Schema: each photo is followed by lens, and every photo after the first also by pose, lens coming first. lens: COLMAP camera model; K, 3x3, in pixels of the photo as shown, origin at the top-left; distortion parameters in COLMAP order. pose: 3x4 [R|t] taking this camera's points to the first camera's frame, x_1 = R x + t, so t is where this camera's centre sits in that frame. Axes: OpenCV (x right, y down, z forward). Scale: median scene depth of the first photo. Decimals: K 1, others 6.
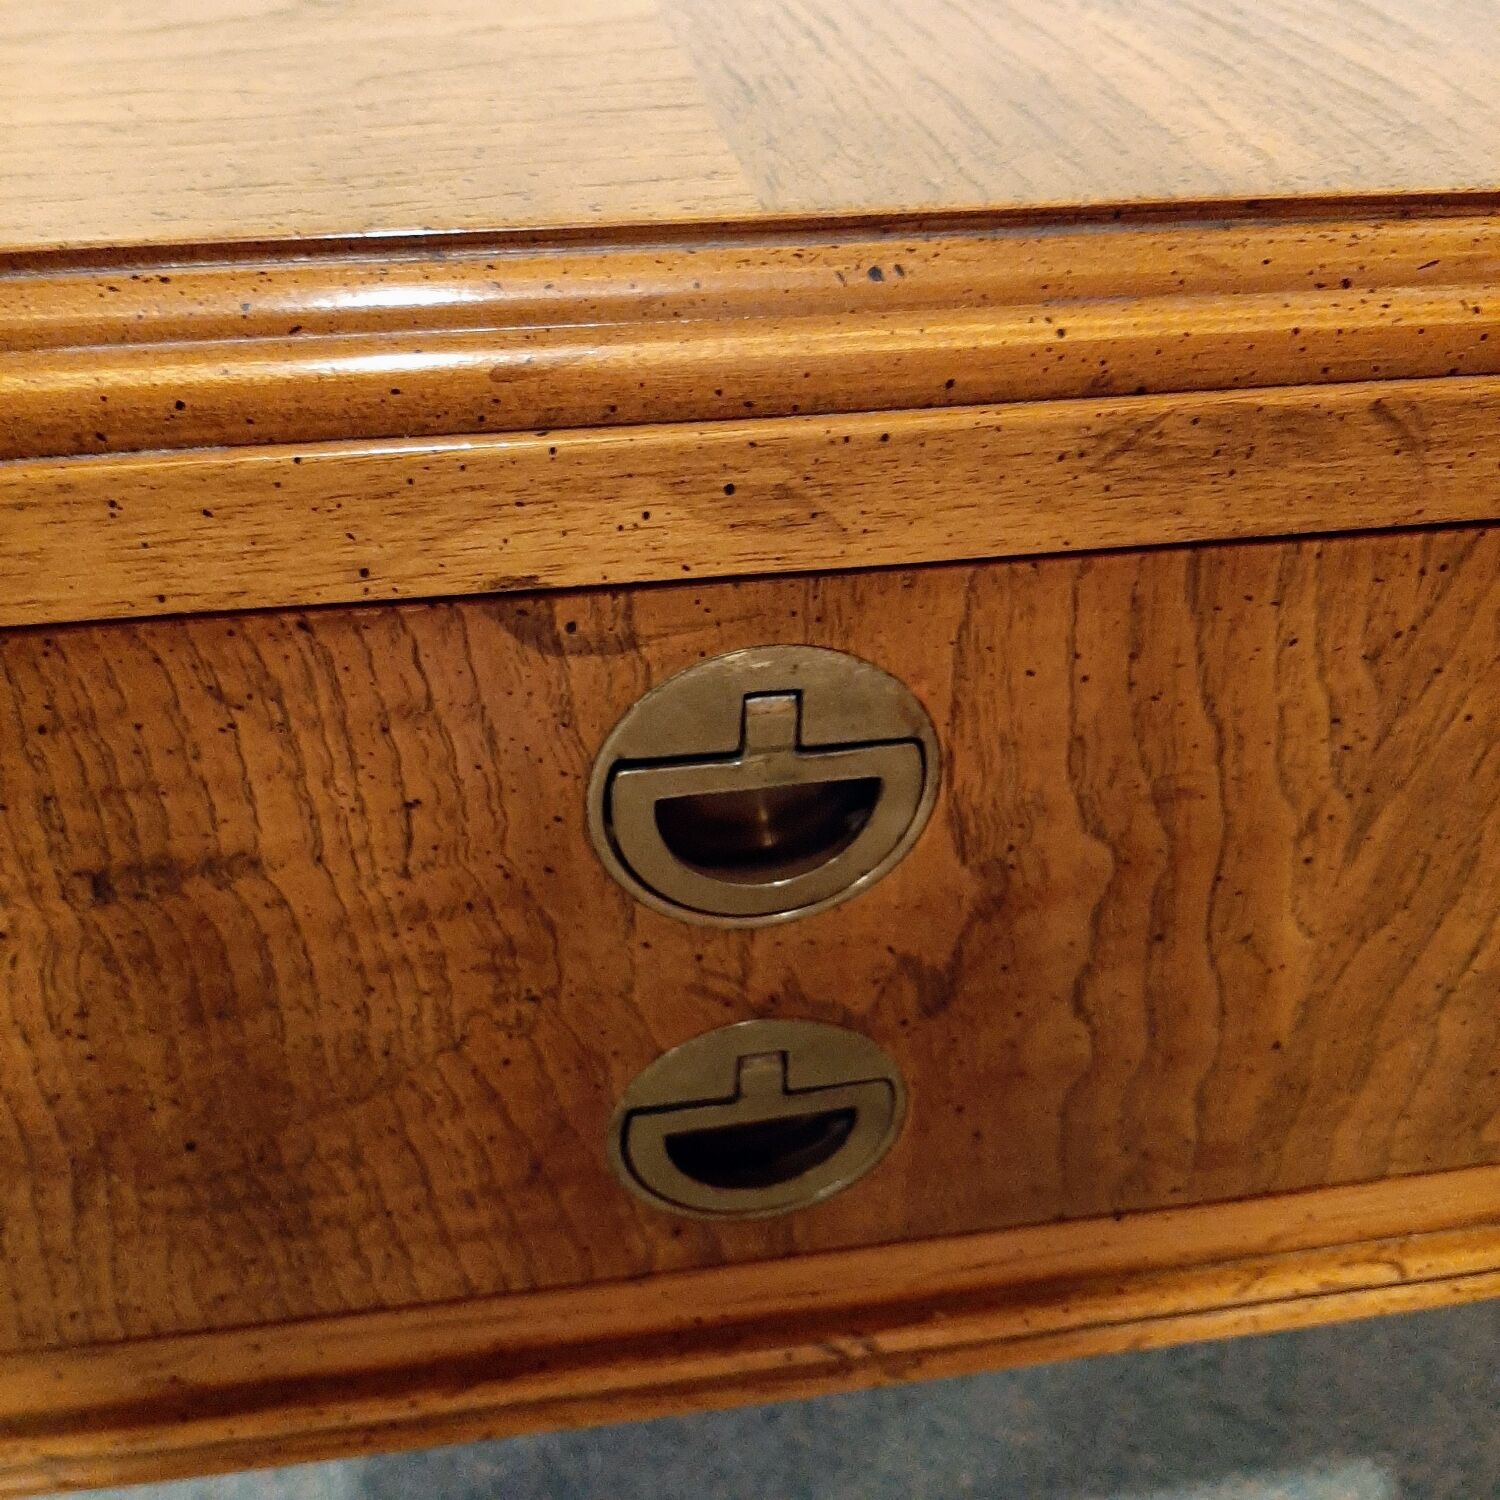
lens RADIAL K [[1589.6, 0, 743.0], [0, 1589.6, 715.4], [0, 0, 1]] dist [-0.012655, 0.000000]
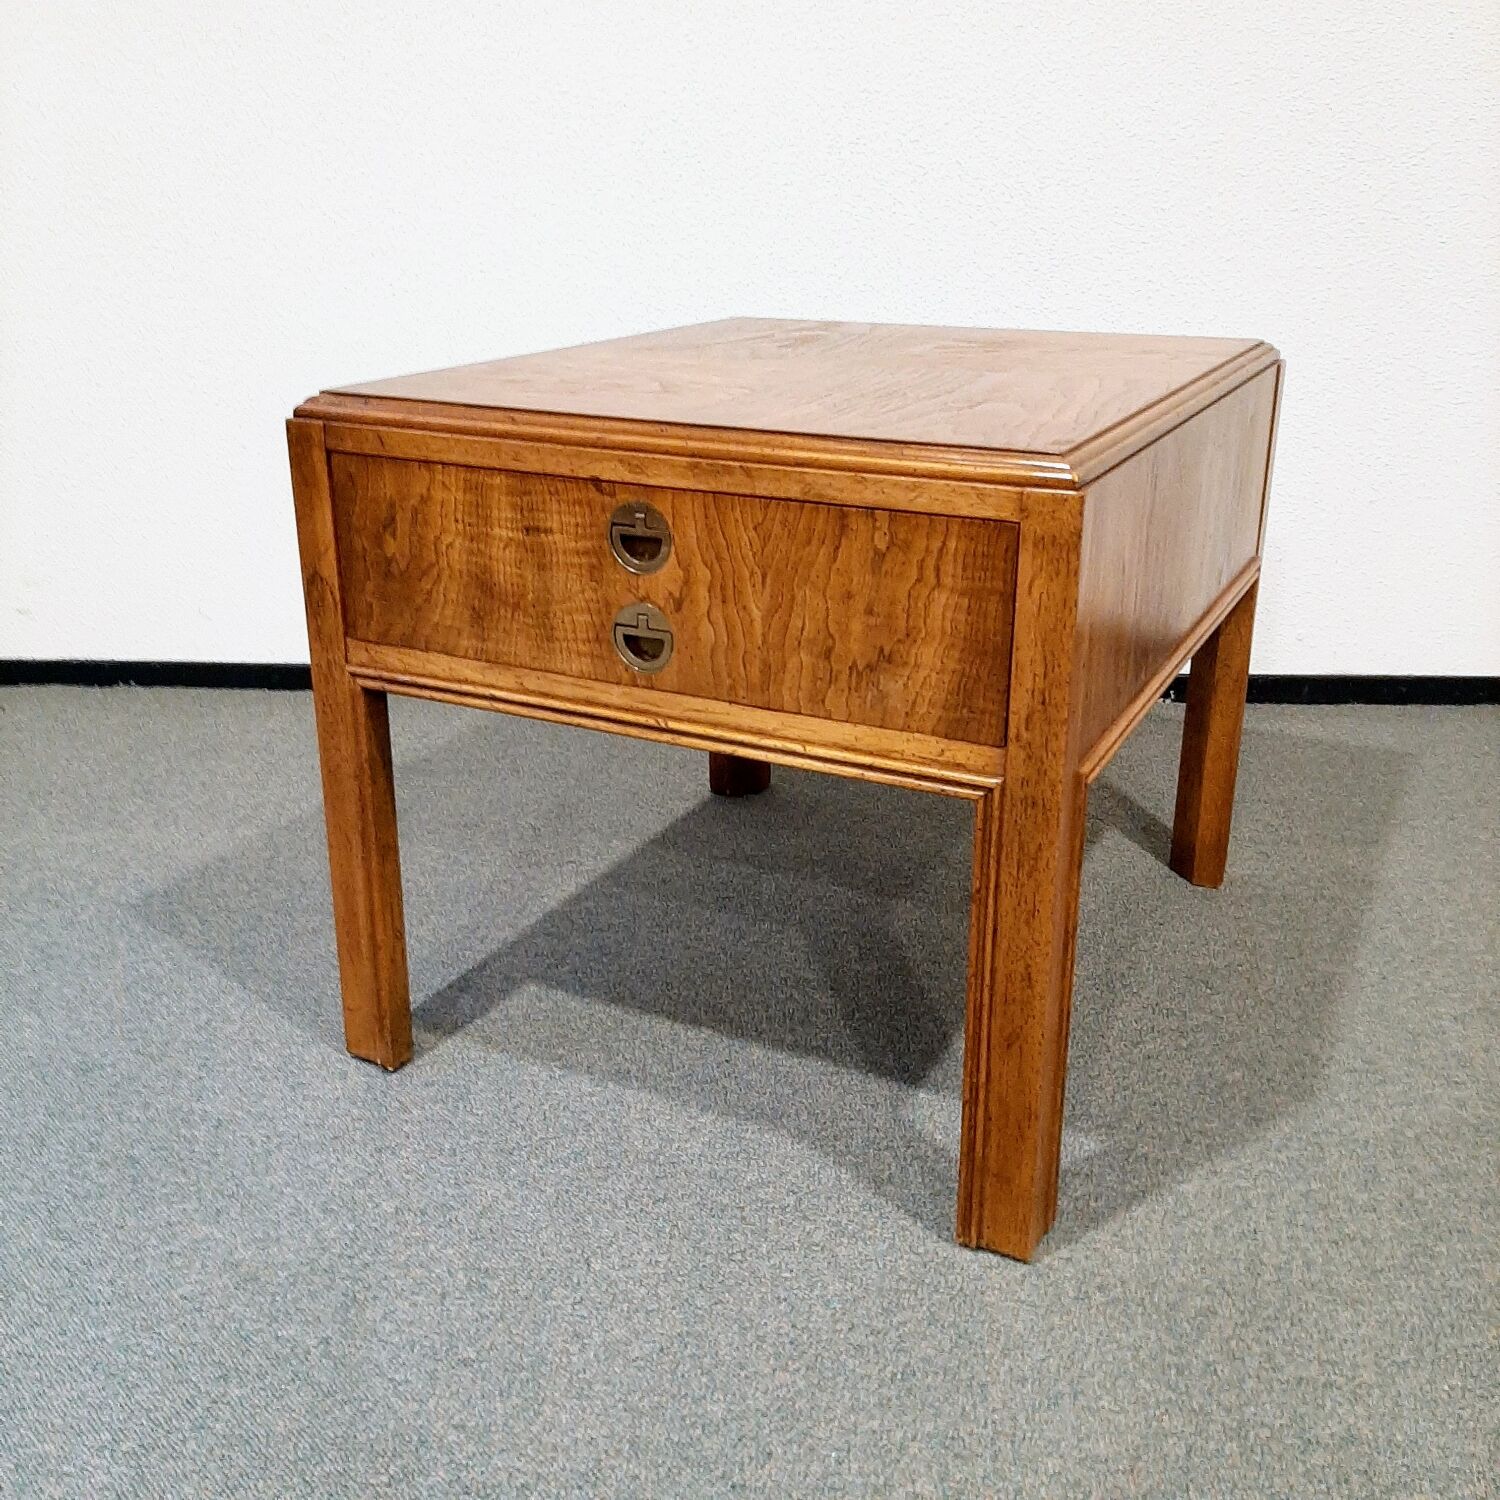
lens RADIAL K [[1560.5, 0, 758.9], [0, 1560.5, 705.2], [0, 0, 1]] dist [0.007473, 0.000000]
pose [[0.806430, 0.186017, -0.561310, 2.970623], [-0.334064, 0.926559, -0.172888, 1.184479], [0.487927, 0.326935, 0.809346, -2.406937]]
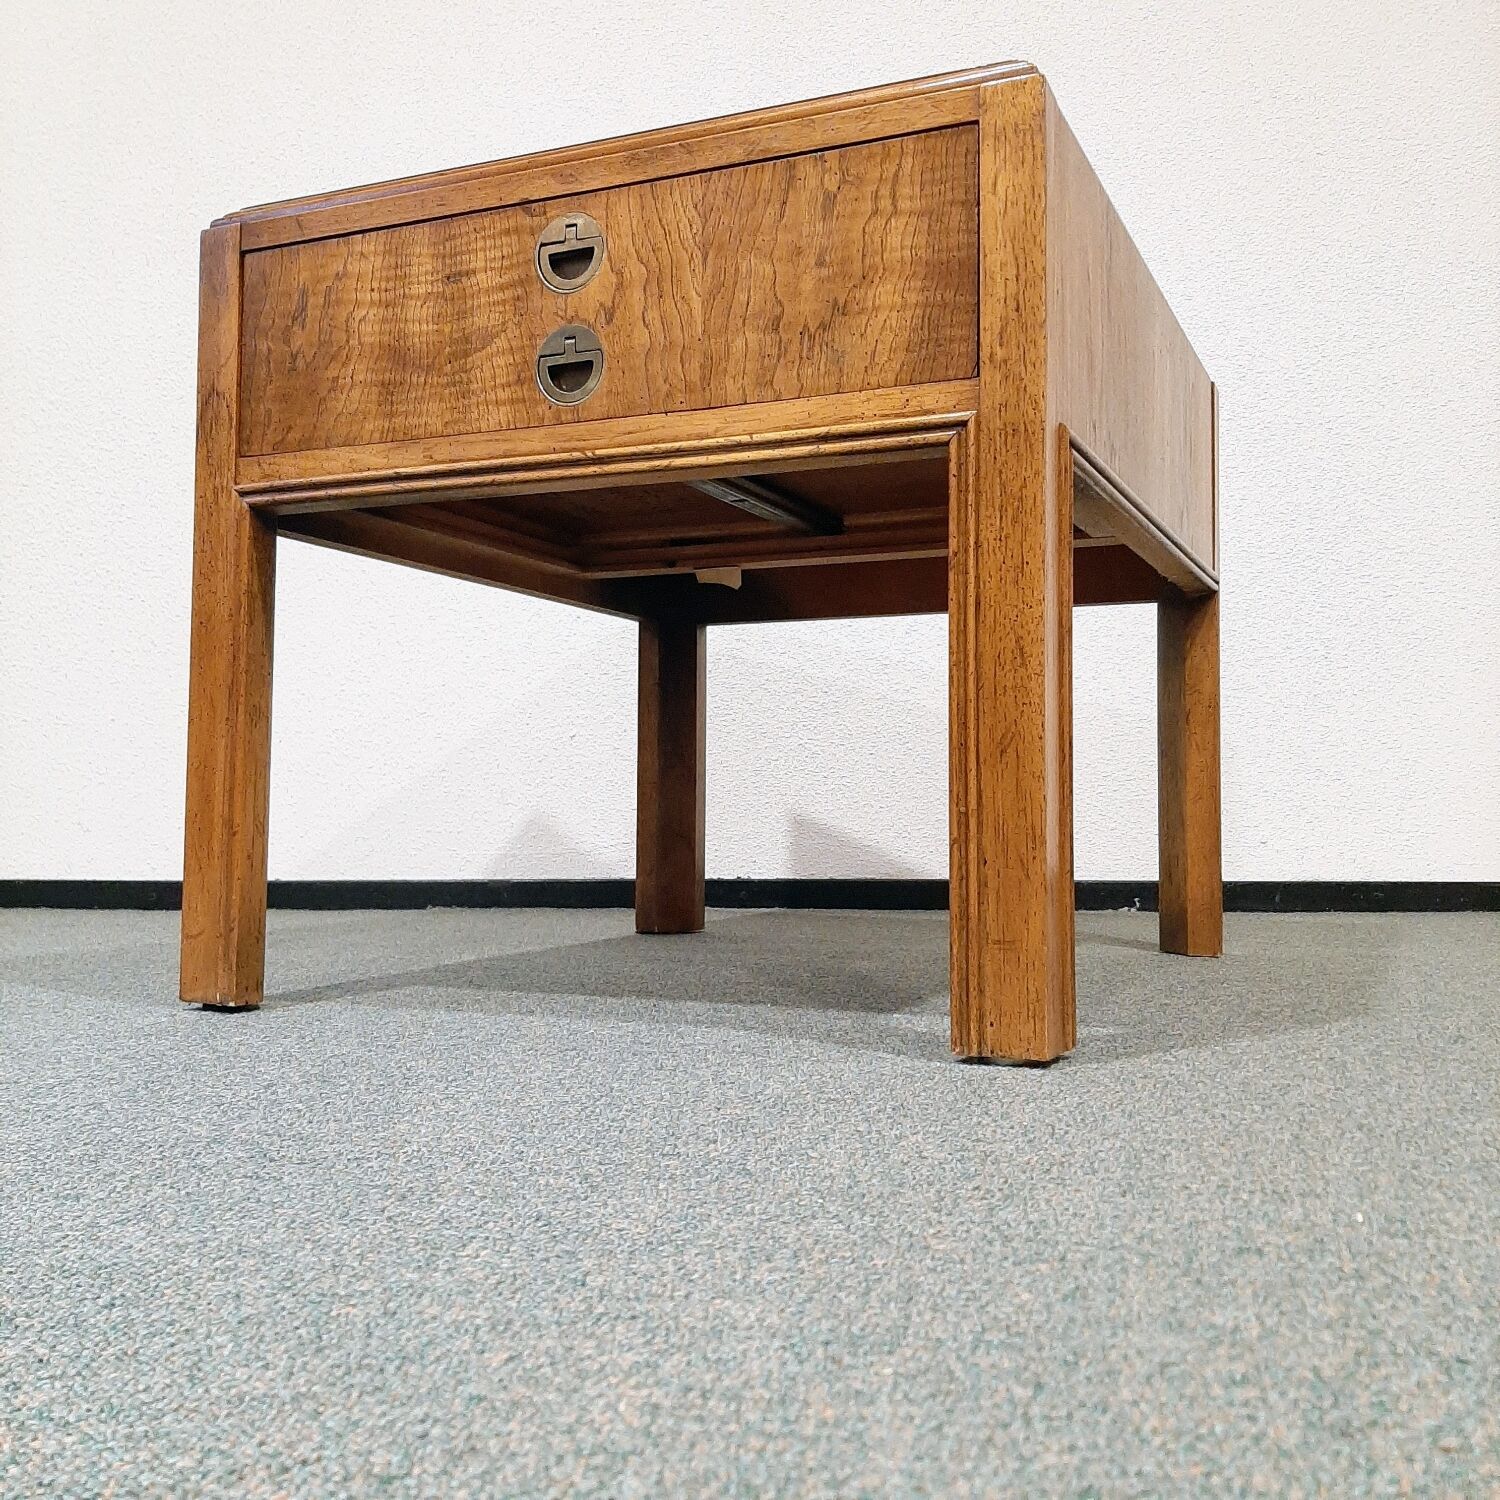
lens RADIAL K [[1560.5, 0, 747.0], [0, 1560.5, 716.6], [0, 0, 1]] dist [0.007473, 0.000000]
pose [[0.829386, -0.032509, -0.557729, 2.757487], [-0.319633, 0.791164, -0.521435, 3.126750], [0.458206, 0.610740, 0.645789, -0.781262]]
